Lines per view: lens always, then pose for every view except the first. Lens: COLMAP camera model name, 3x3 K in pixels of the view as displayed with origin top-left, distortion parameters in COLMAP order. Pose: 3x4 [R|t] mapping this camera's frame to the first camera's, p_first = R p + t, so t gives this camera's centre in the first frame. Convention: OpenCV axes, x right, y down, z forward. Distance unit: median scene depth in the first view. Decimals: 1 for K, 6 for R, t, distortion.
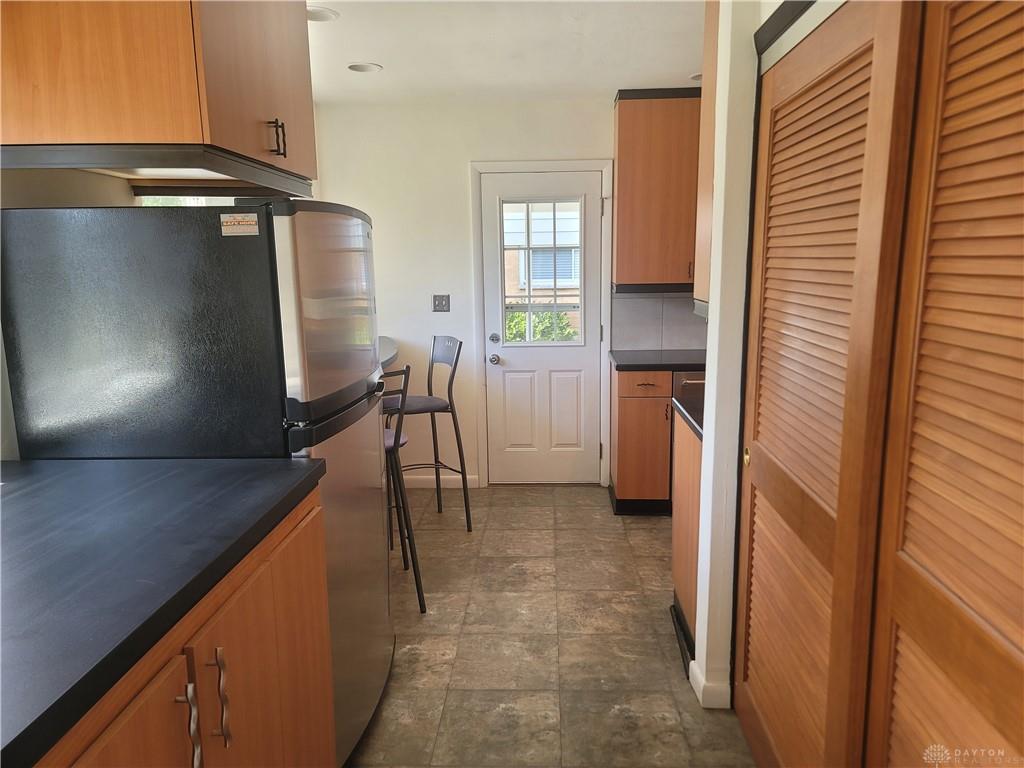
lens RADIAL K [[746.2, 0, 525.9], [0, 746.2, 395.7], [0, 0, 1]] dist [0.091459, -0.072322]
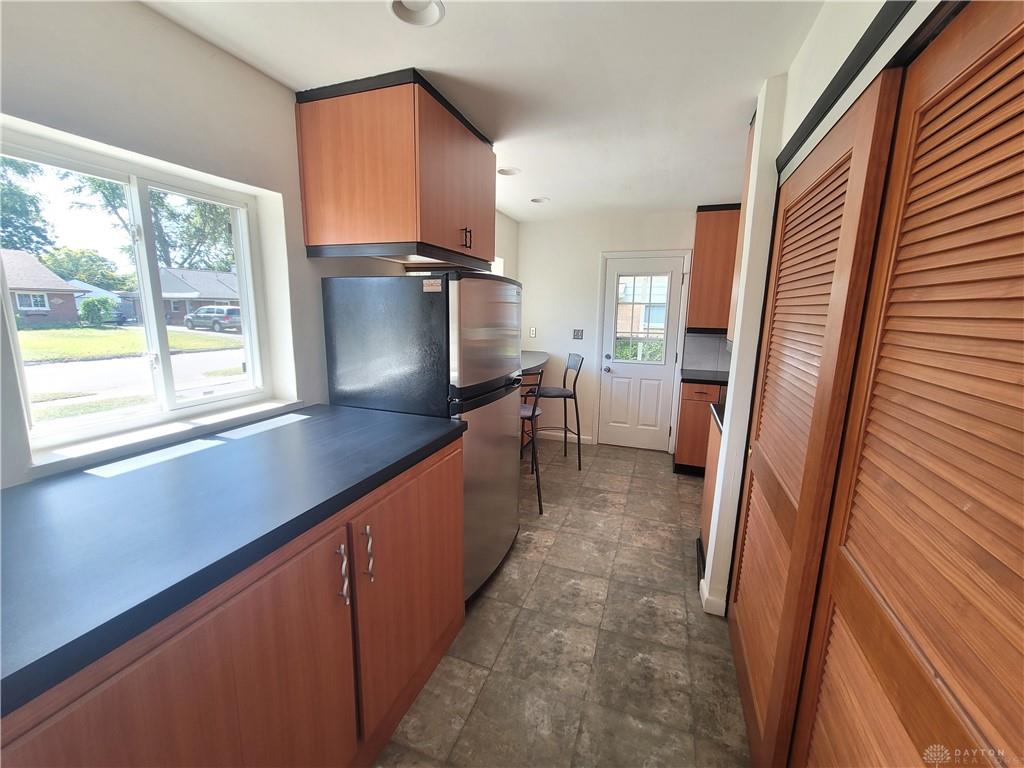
lens RADIAL K [[418.4, 0, 512.0], [0, 418.4, 384.0], [0, 0, 1]] dist [-0.000579, 0.000285]
pose [[0.948717, 0.082961, -0.305048, 0.087082], [-0.083841, 0.996427, 0.010238, -0.015040], [0.304807, 0.015862, 0.952282, 0.088160]]
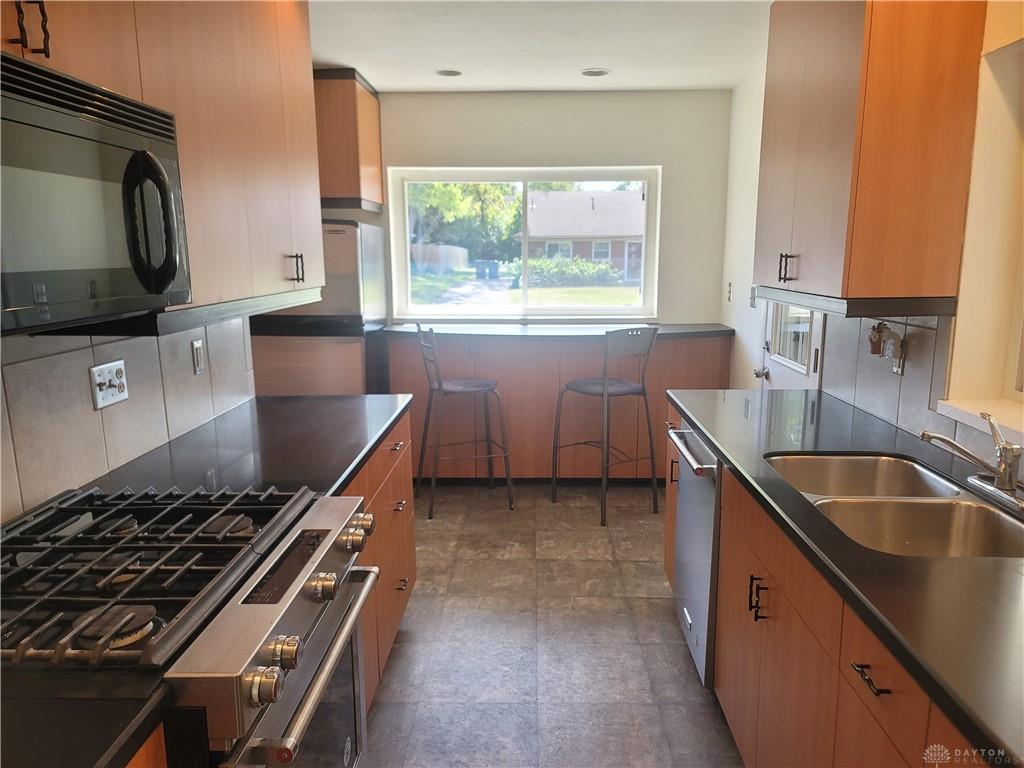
lens RADIAL K [[746.2, 0, 525.9], [0, 746.2, 395.7], [0, 0, 1]] dist [0.091459, -0.072322]
pose [[0.026011, 0.205590, -0.978293, 1.413163], [-0.183550, 0.962968, 0.197489, -0.261899], [0.982666, 0.174429, 0.062783, 1.358957]]
